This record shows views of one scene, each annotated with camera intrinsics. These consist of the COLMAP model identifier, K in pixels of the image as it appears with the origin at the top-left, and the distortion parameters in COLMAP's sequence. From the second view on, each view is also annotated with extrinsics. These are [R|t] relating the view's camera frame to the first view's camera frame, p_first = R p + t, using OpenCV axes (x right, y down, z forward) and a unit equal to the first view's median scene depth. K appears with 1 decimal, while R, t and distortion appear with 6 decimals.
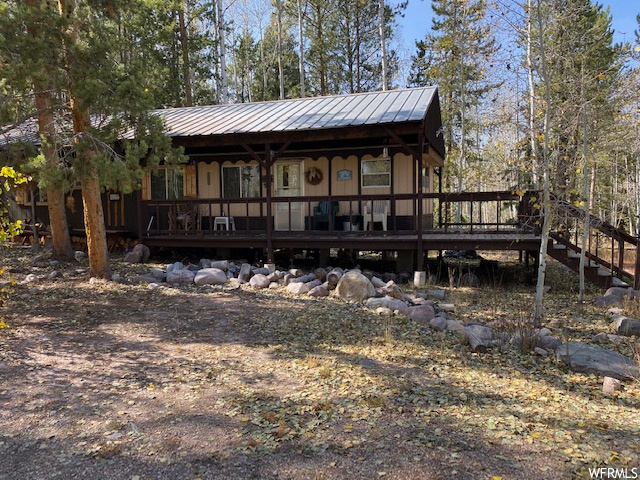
lens RADIAL K [[503.8, 0, 320.0], [0, 503.8, 240.0], [0, 0, 1]] dist [0.037289, -0.011747]
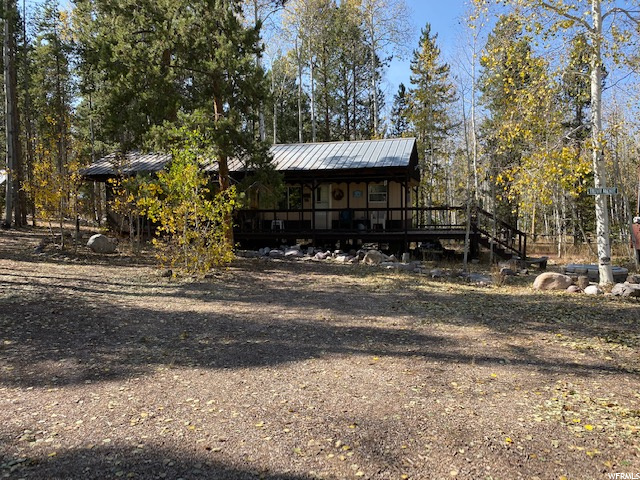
lens RADIAL K [[503.8, 0, 320.0], [0, 503.8, 240.0], [0, 0, 1]] dist [0.037289, -0.011747]
pose [[0.998911, -0.001092, 0.046639, -0.145868], [0.001253, 0.999993, -0.003415, 0.021151], [-0.046635, 0.003470, 0.998906, -0.586239]]
